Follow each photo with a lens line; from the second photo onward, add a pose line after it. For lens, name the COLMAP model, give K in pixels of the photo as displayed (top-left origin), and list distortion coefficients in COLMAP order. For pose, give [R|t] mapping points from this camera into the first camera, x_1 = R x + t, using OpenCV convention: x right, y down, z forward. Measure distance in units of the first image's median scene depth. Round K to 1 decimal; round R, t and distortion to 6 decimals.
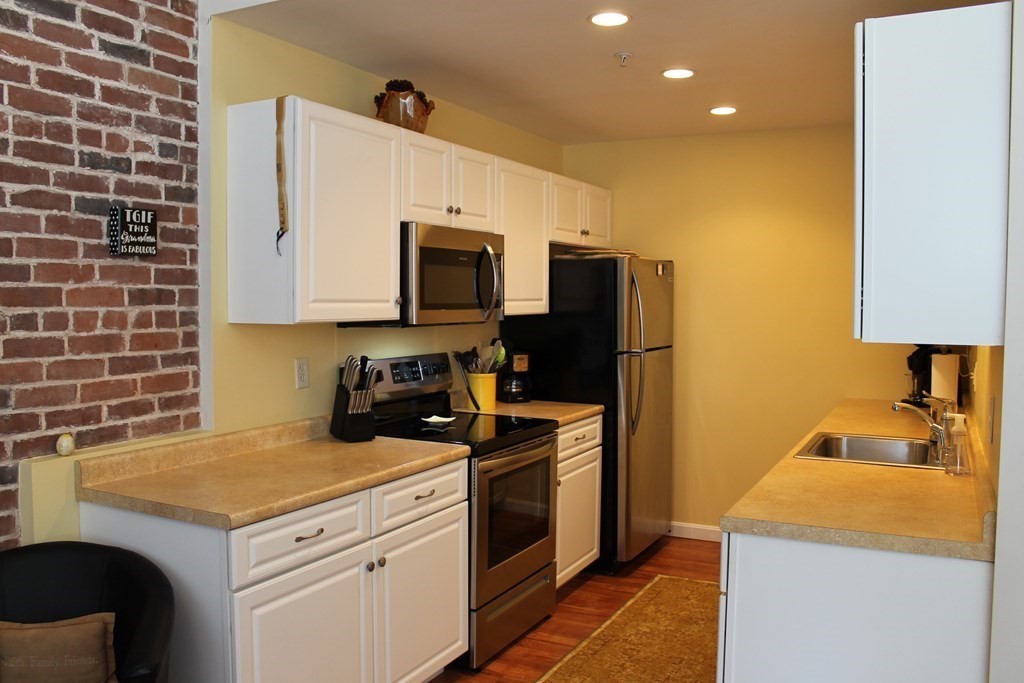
lens RADIAL K [[866.6, 0, 506.5], [0, 866.6, 342.4], [0, 0, 1]] dist [-0.165425, 0.149554]
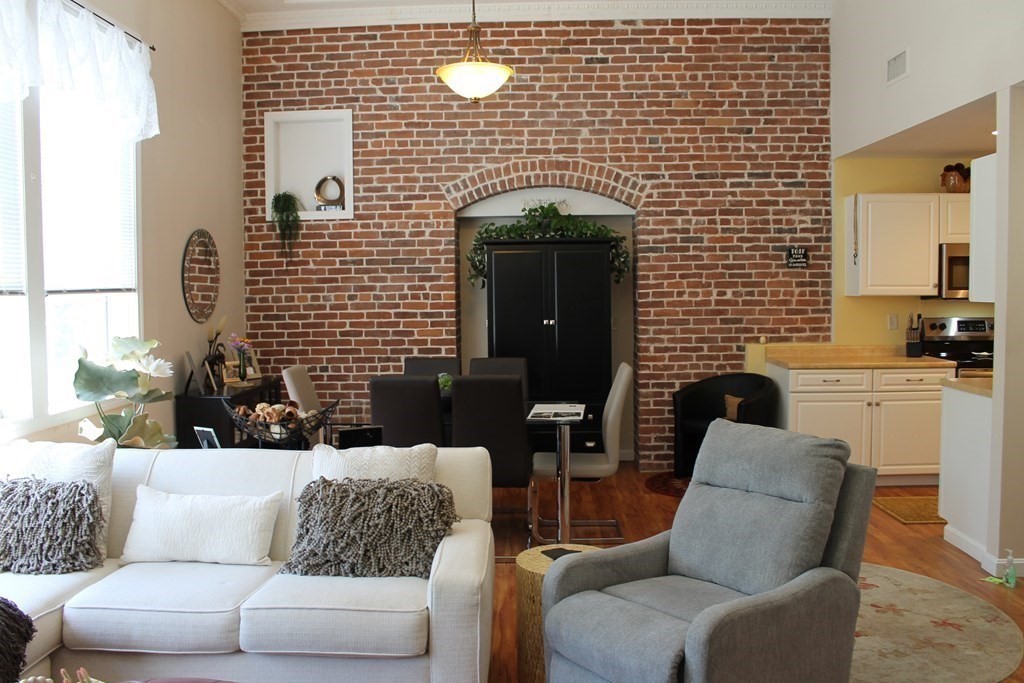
lens RADIAL K [[866.6, 0, 506.5], [0, 866.6, 342.4], [0, 0, 1]] dist [-0.165425, 0.149554]
pose [[0.430140, 0.049409, -0.901409, 1.436910], [-0.033799, 0.998683, 0.038612, 0.048416], [0.902129, 0.013858, 0.431243, -0.826070]]
